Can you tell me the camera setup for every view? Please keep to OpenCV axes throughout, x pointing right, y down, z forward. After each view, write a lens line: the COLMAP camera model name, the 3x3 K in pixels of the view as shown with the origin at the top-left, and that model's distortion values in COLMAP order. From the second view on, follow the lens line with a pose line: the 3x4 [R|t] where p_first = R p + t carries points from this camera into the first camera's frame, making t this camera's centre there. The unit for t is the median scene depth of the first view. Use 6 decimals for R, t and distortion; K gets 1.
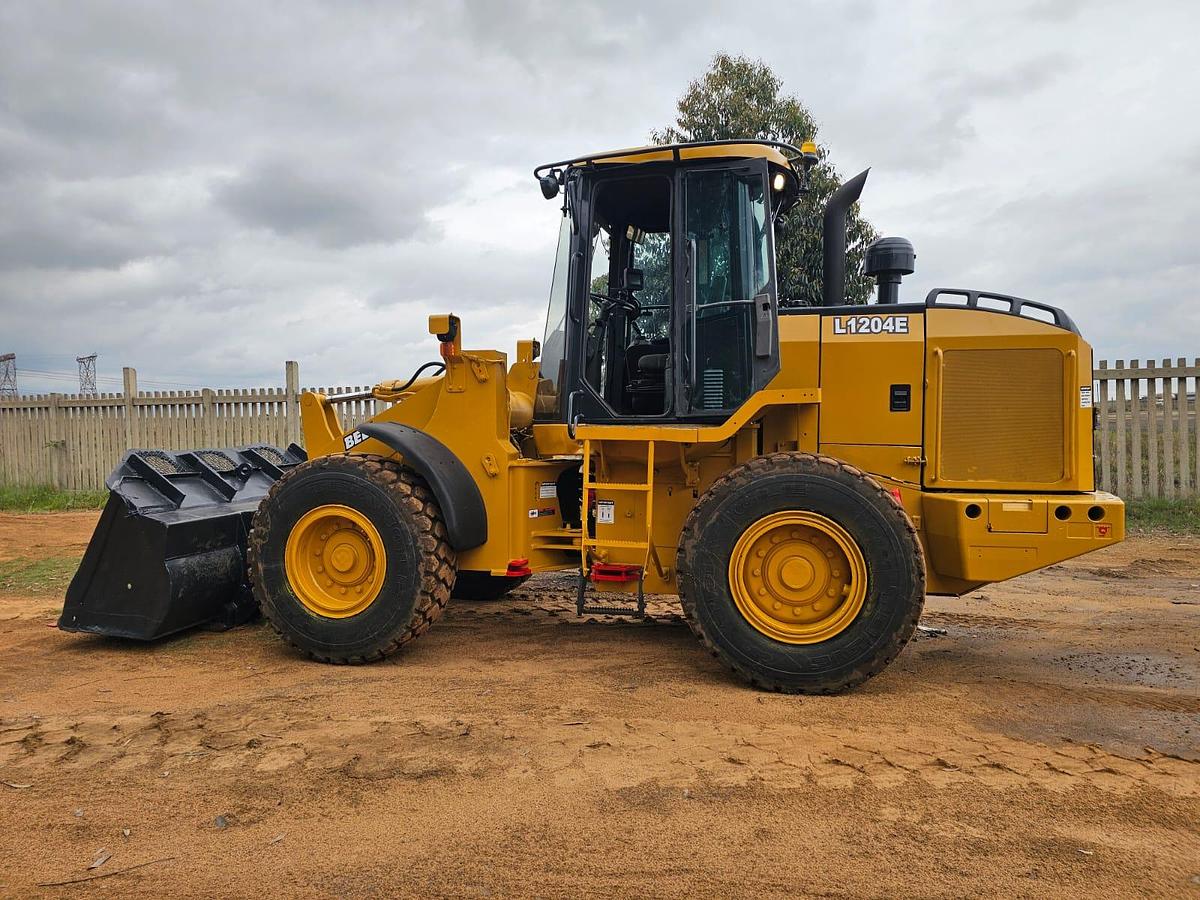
lens RADIAL K [[804.4, 0, 606.0], [0, 804.4, 439.7], [0, 0, 1]] dist [0.054068, -0.044585]
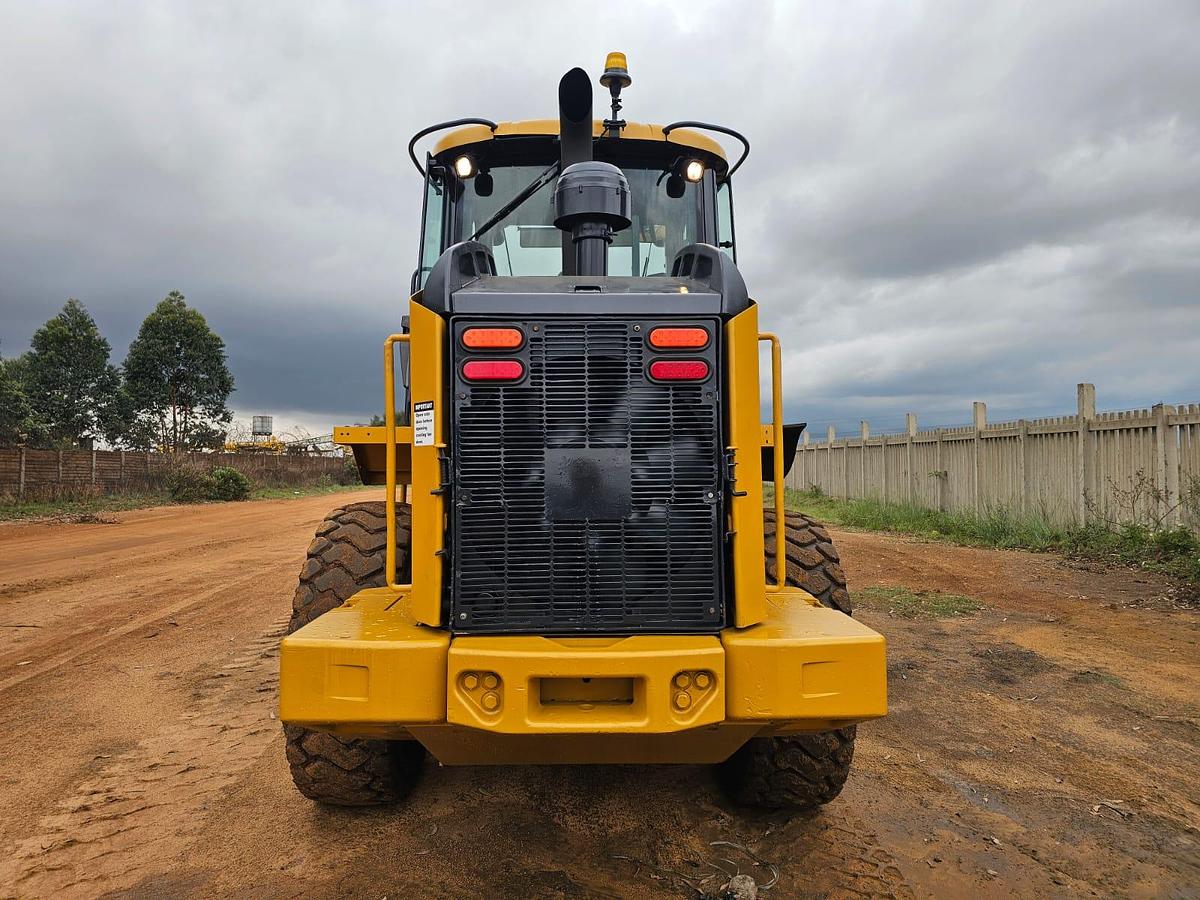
lens RADIAL K [[802.3, 0, 592.5], [0, 802.3, 438.7], [0, 0, 1]] dist [0.067293, -0.057010]
pose [[0.251626, -0.016889, -0.967677, 1.050329], [-0.018775, 0.999574, -0.022328, -0.034441], [0.967642, 0.023787, 0.251201, 0.958188]]
